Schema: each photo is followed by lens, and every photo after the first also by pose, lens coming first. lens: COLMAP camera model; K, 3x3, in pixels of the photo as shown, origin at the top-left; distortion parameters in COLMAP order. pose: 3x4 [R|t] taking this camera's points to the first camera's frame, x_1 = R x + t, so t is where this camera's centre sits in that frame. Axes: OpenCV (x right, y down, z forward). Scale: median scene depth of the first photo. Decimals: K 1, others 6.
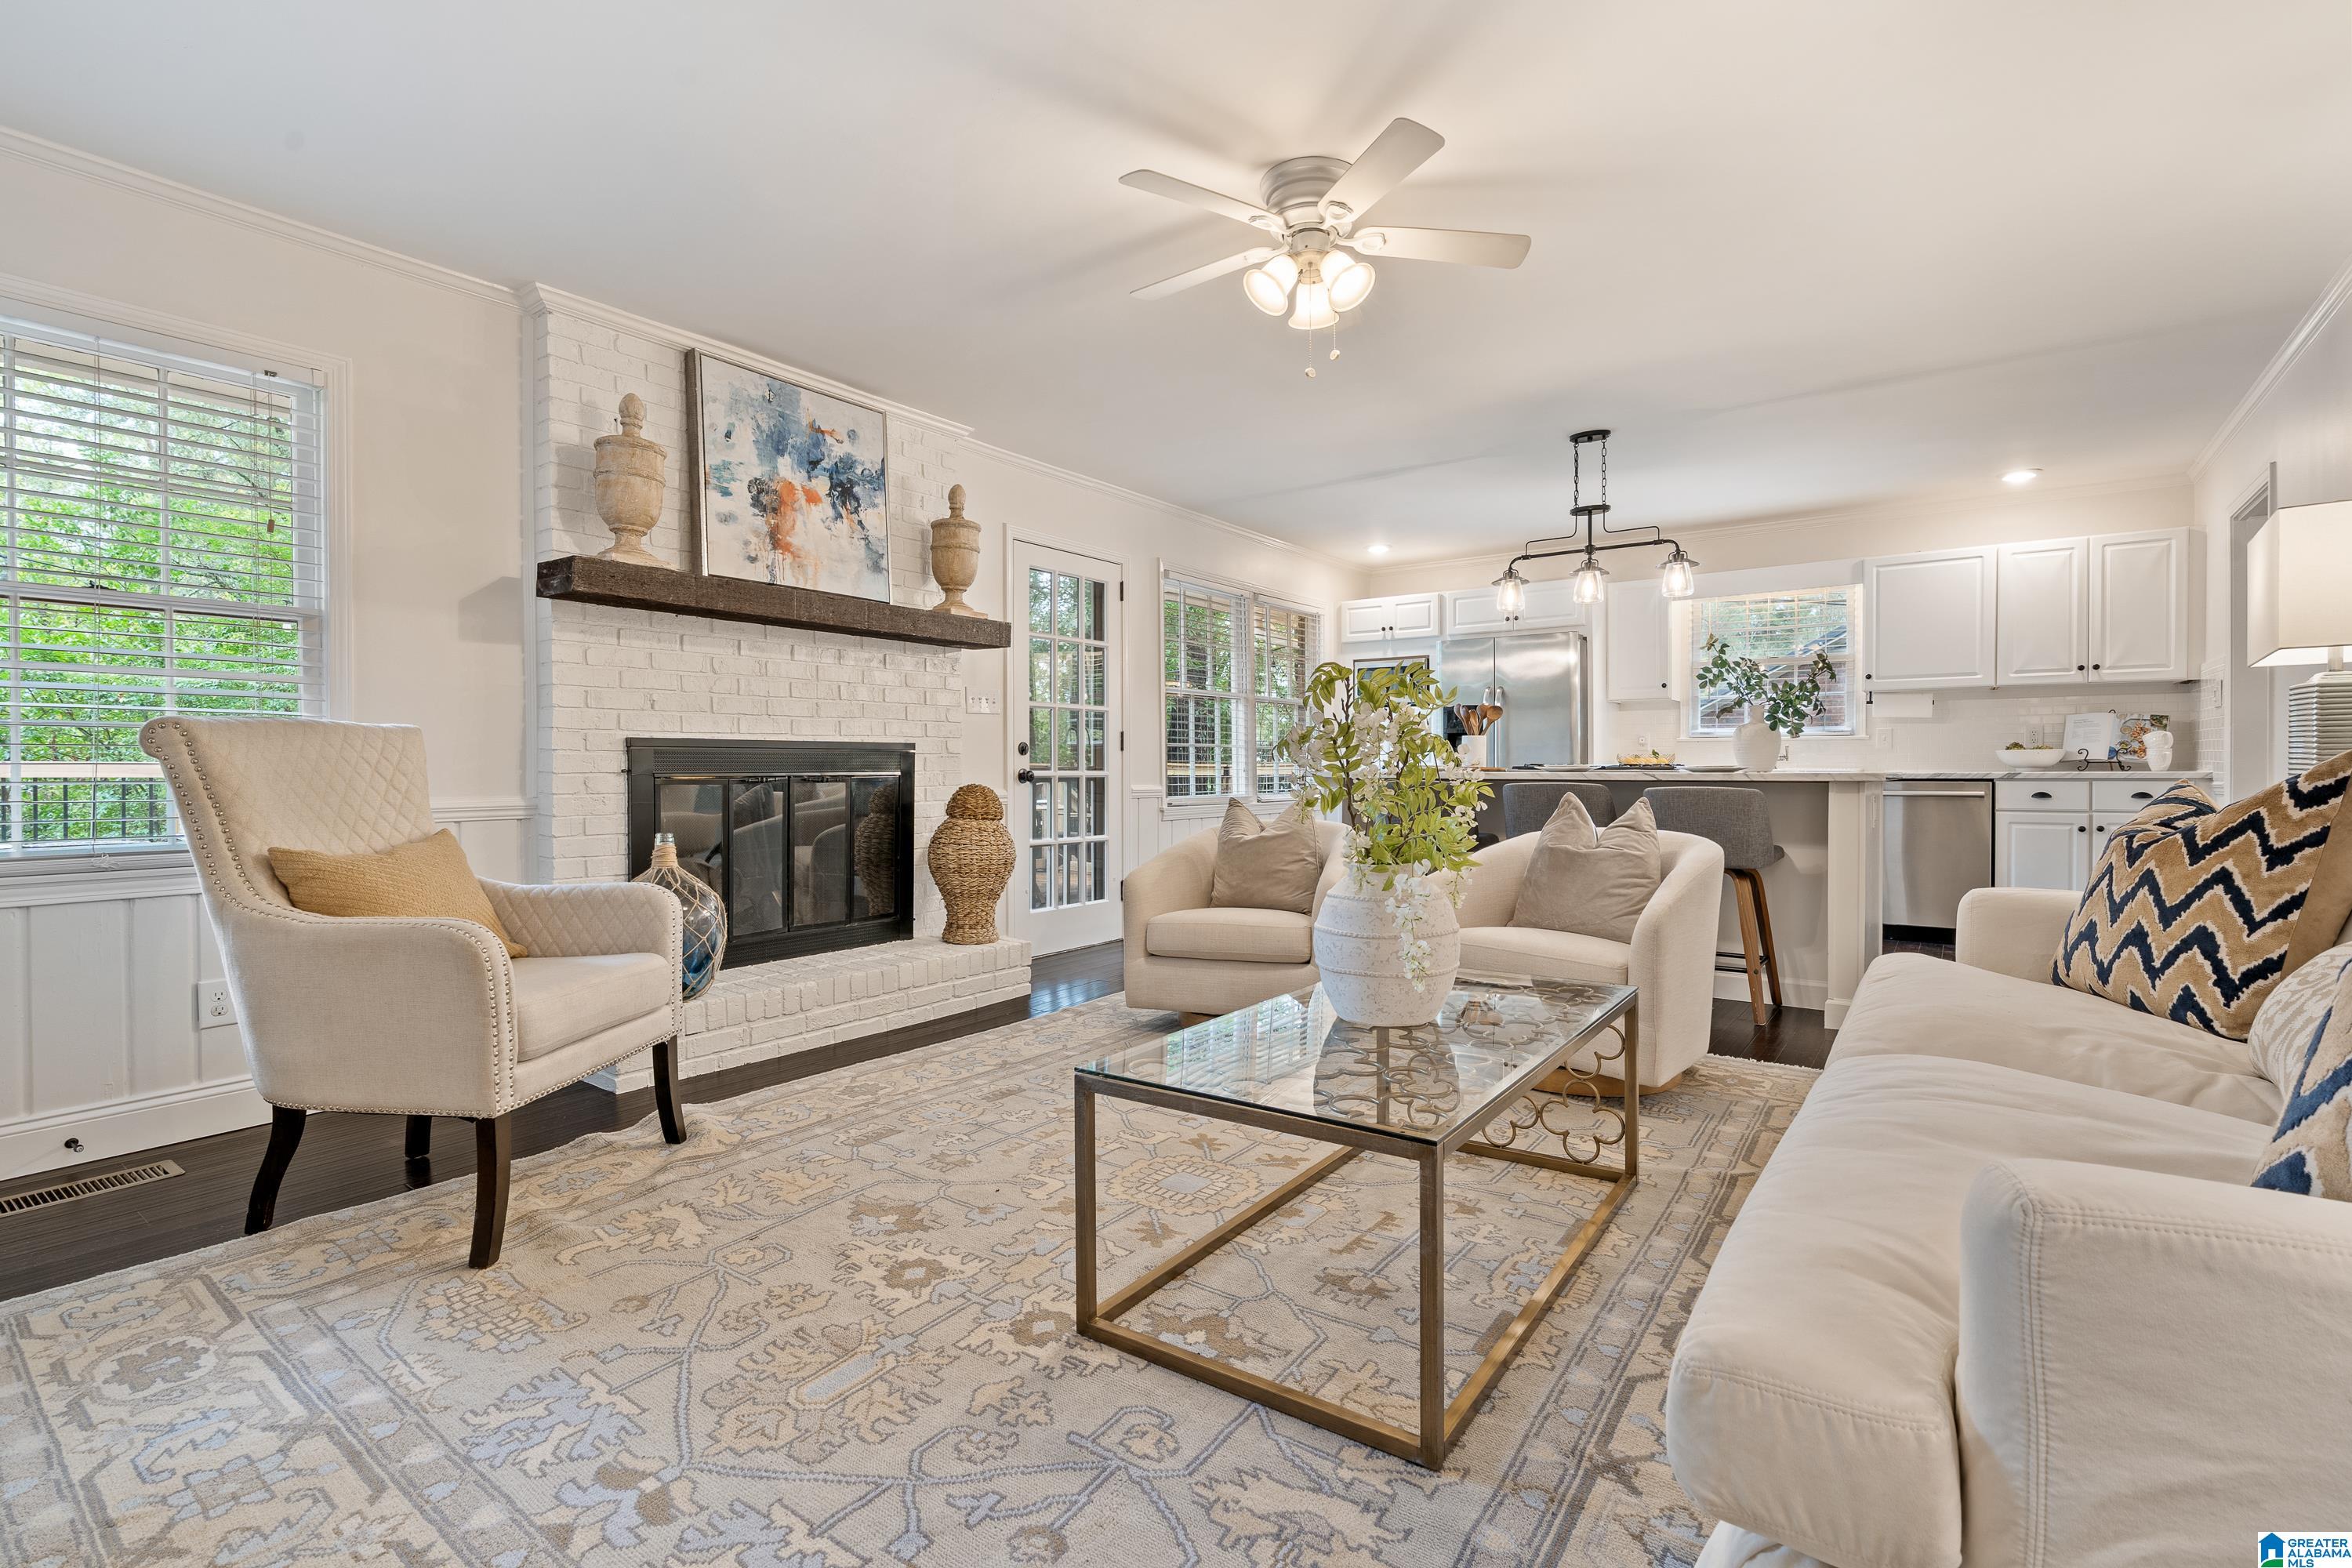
lens RADIAL K [[1077.5, 0, 1182.0], [0, 1077.5, 777.6], [0, 0, 1]] dist [-0.007673, 0.000855]
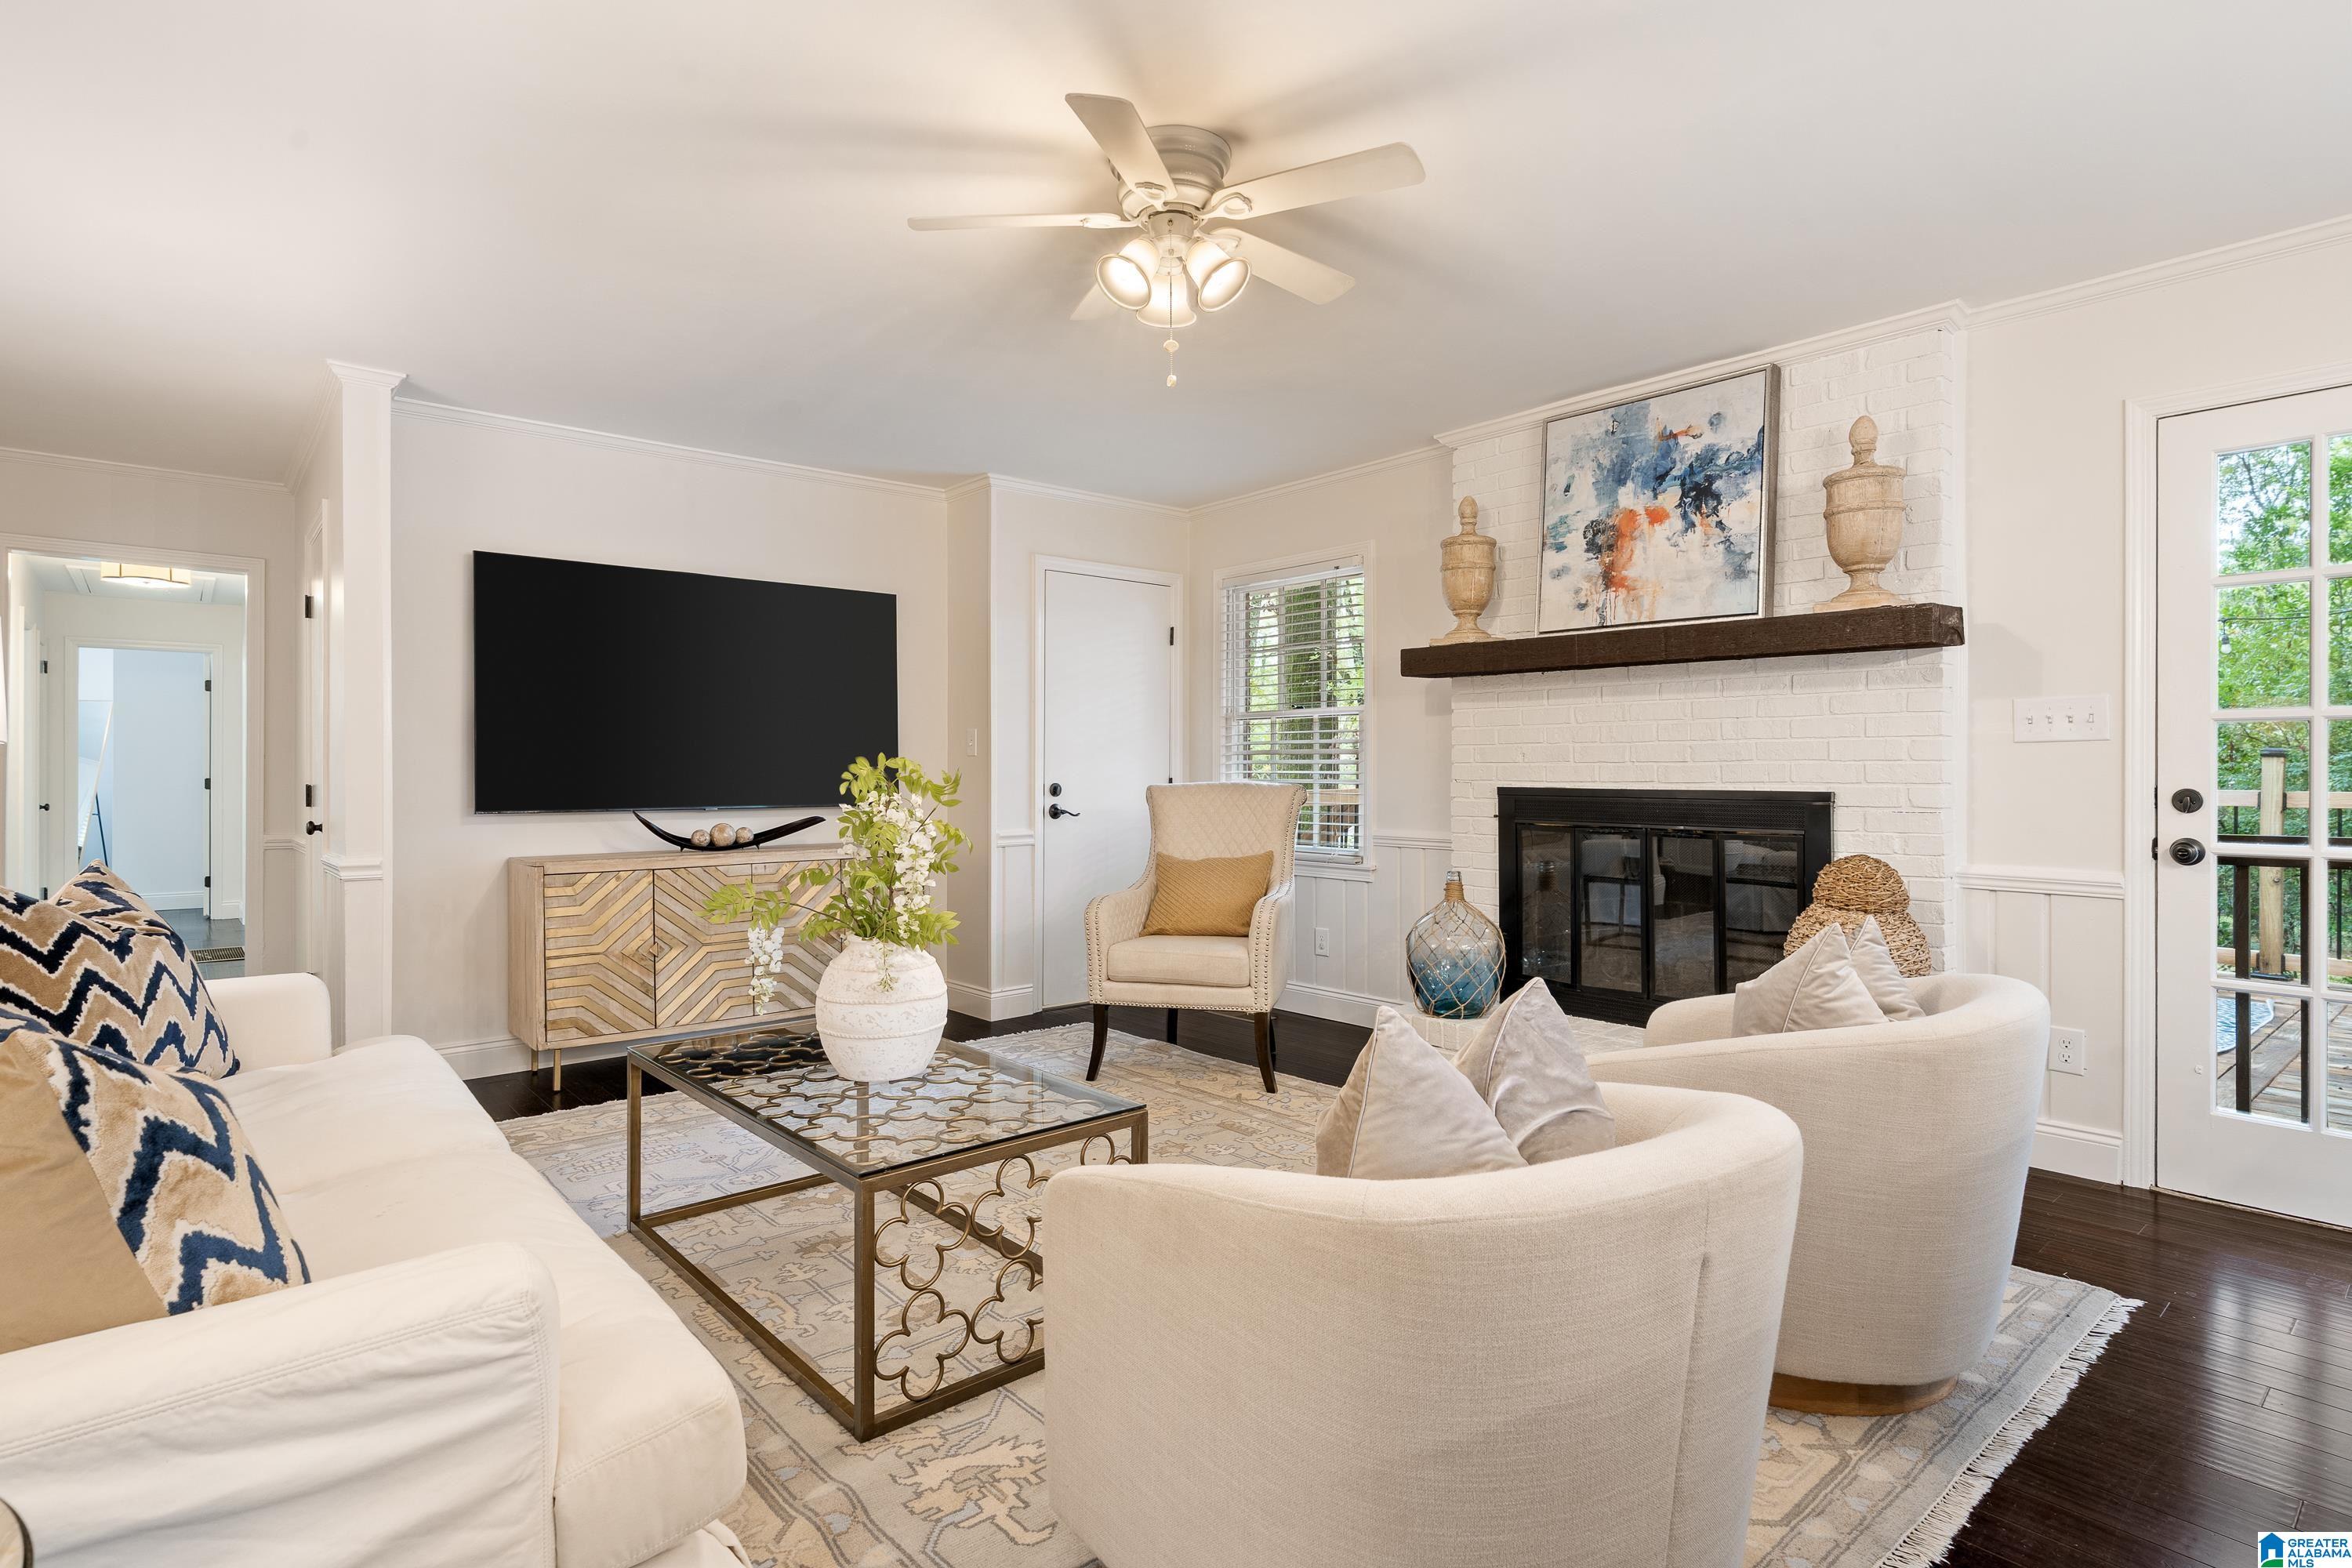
lens RADIAL K [[1176.7, 0, 1166.5], [0, 1176.7, 767.1], [0, 0, 1]] dist [-0.015725, 0.003496]
pose [[-0.235604, 0.001779, -0.971847, 0.652439], [-0.009298, 0.999948, 0.004084, -0.050385], [0.971805, 0.009998, -0.235576, 0.786202]]
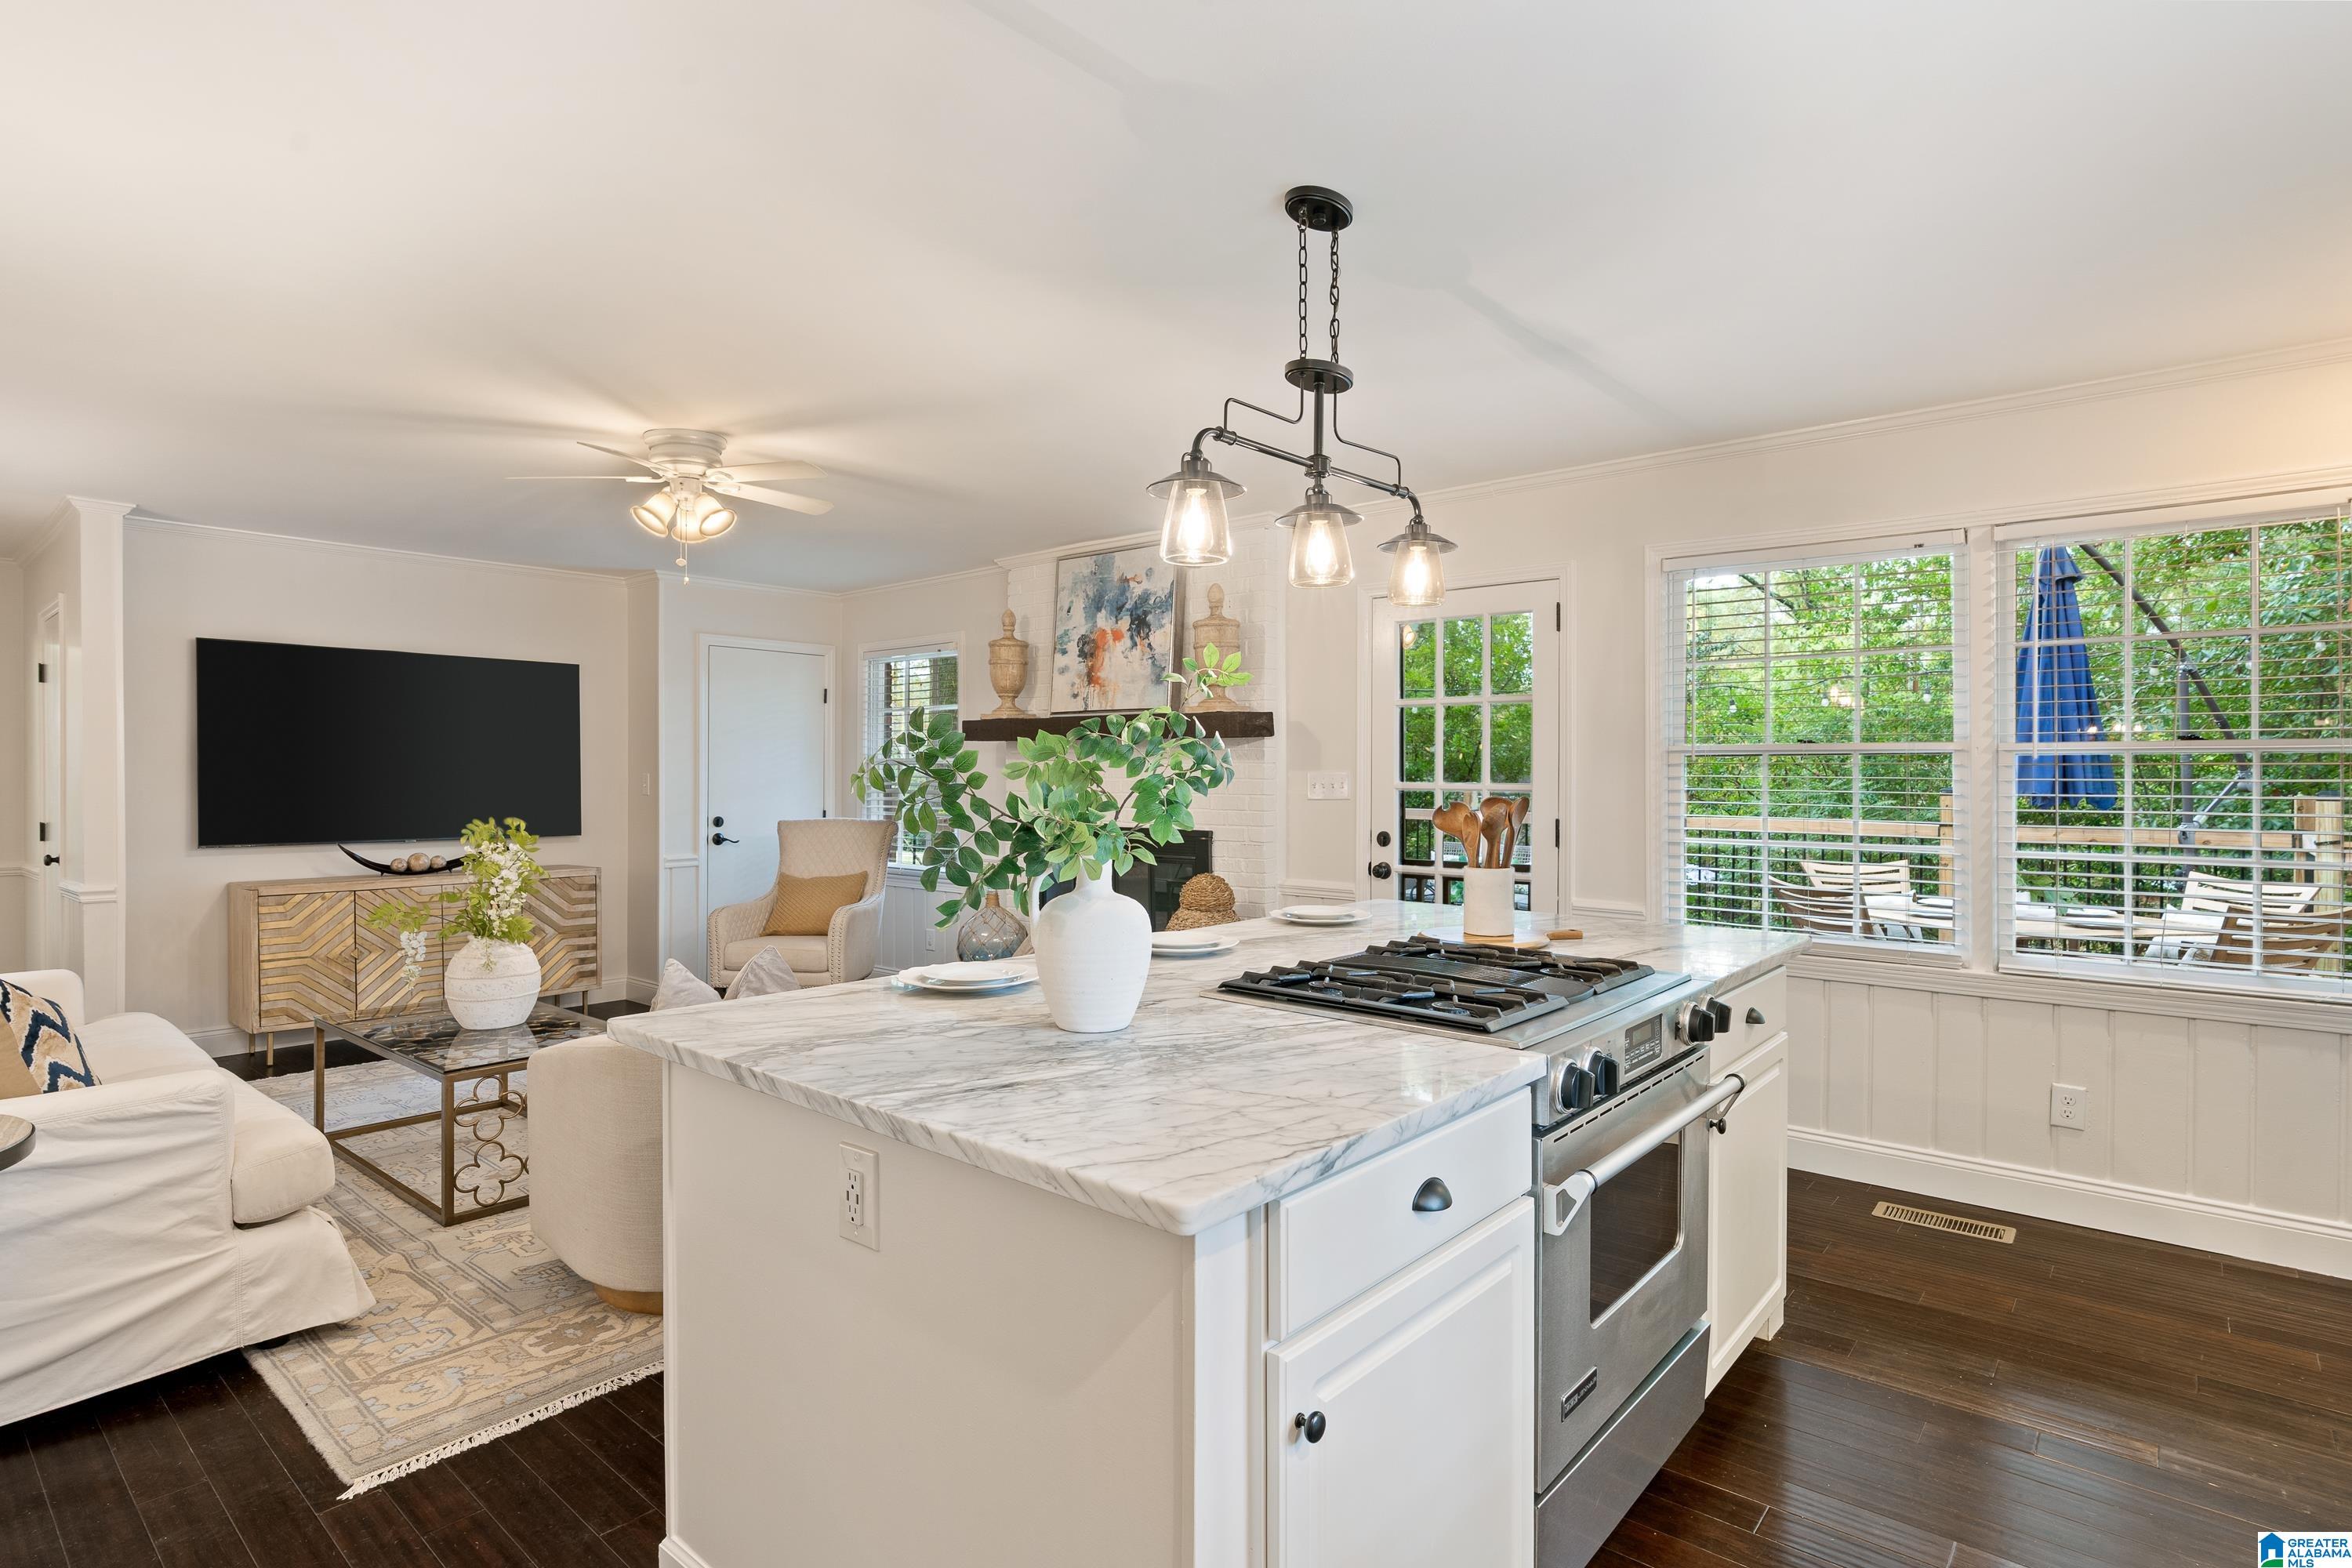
lens RADIAL K [[1176.7, 0, 1174.1], [0, 1176.7, 782.3], [0, 0, 1]] dist [-0.015725, 0.003496]
pose [[-0.077345, 0.008196, -0.996971, 0.974360], [-0.013045, 0.999872, 0.009232, -0.095609], [0.996919, 0.013719, -0.077228, 1.105732]]
